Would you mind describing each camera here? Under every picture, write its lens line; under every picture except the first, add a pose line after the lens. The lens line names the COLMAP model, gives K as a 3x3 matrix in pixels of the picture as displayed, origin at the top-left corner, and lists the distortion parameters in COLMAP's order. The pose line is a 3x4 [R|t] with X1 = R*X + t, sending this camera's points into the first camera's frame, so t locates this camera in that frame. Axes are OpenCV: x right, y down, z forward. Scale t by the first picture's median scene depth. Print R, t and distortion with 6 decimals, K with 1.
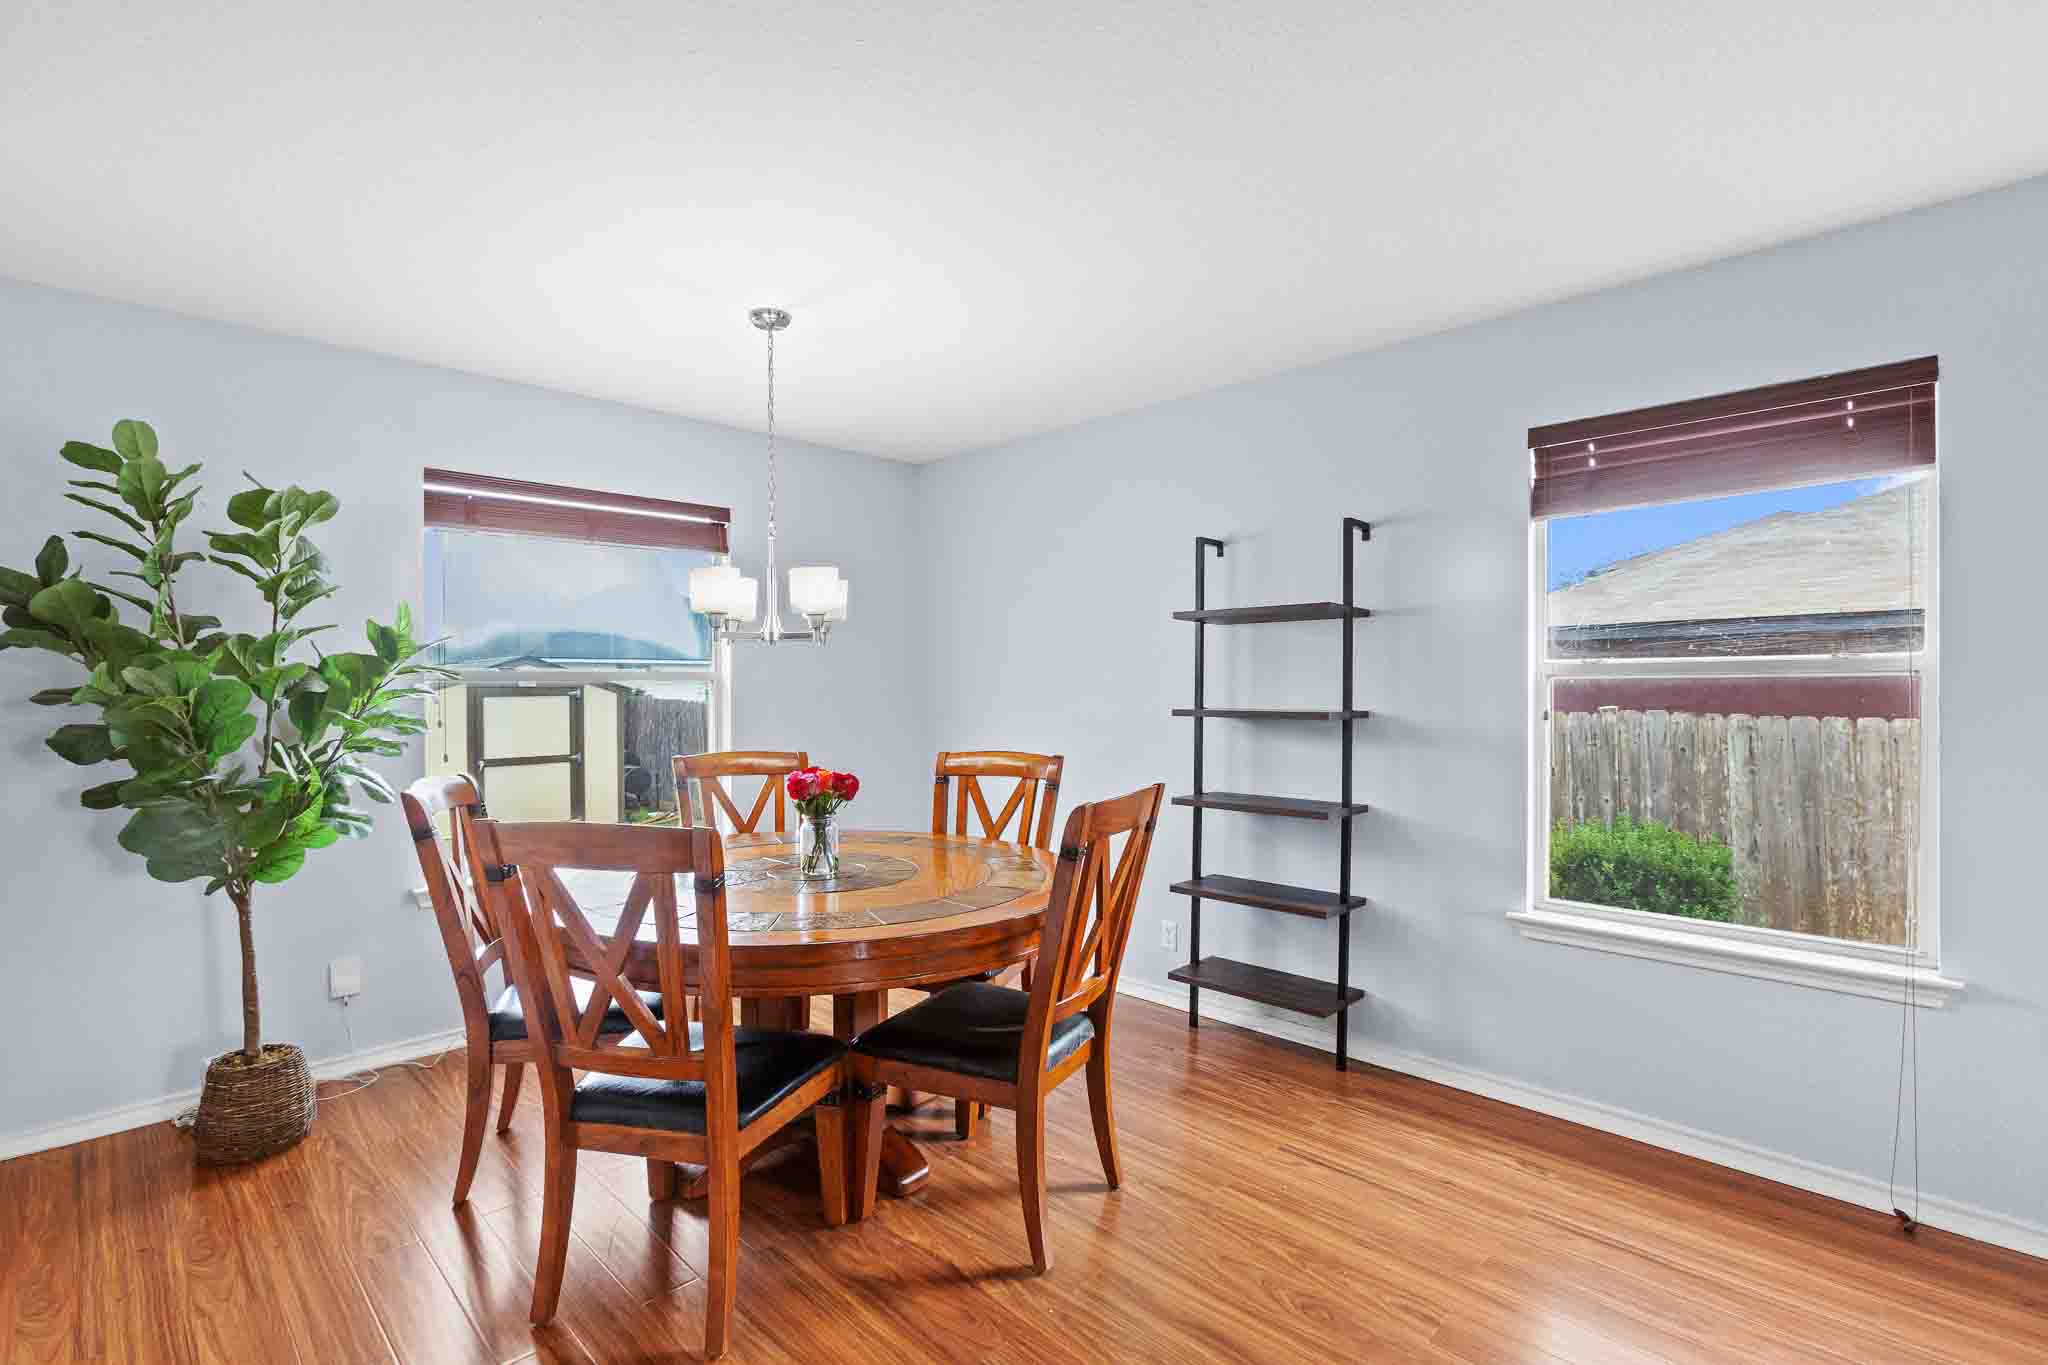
lens RADIAL K [[934.8, 0, 1024.0], [0, 934.8, 682.5], [0, 0, 1]] dist [0.017932, -0.000223]
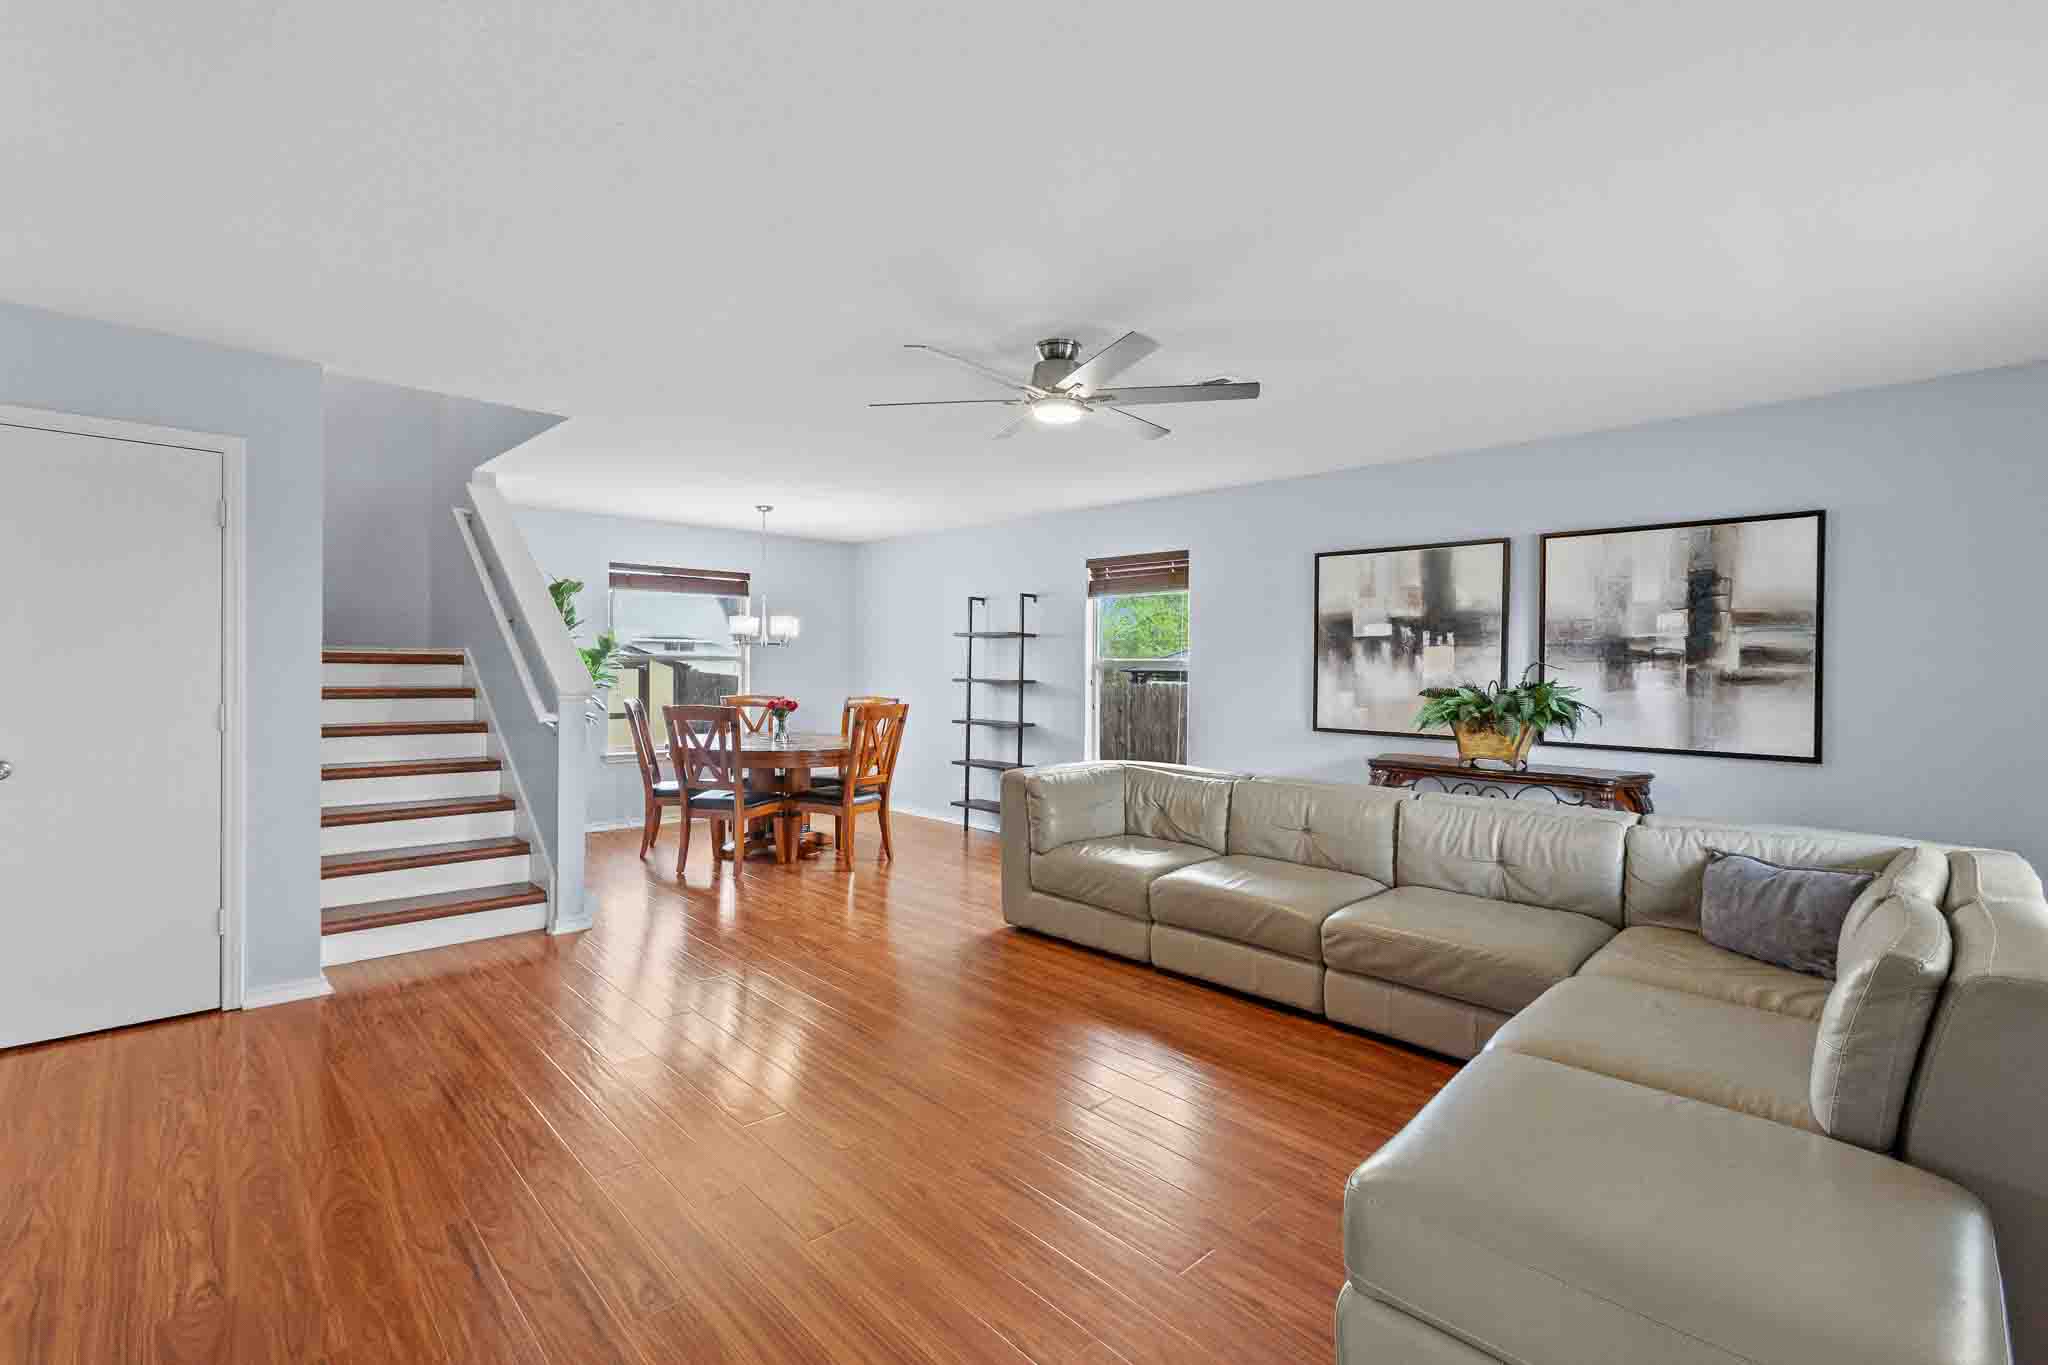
lens RADIAL K [[934.8, 0, 1024.0], [0, 934.8, 682.5], [0, 0, 1]] dist [0.017932, -0.000223]
pose [[0.999306, 0.015586, -0.033822, 0.457823], [-0.014876, 0.999666, 0.021133, -0.011147], [0.034140, -0.020615, 0.999204, -1.312422]]
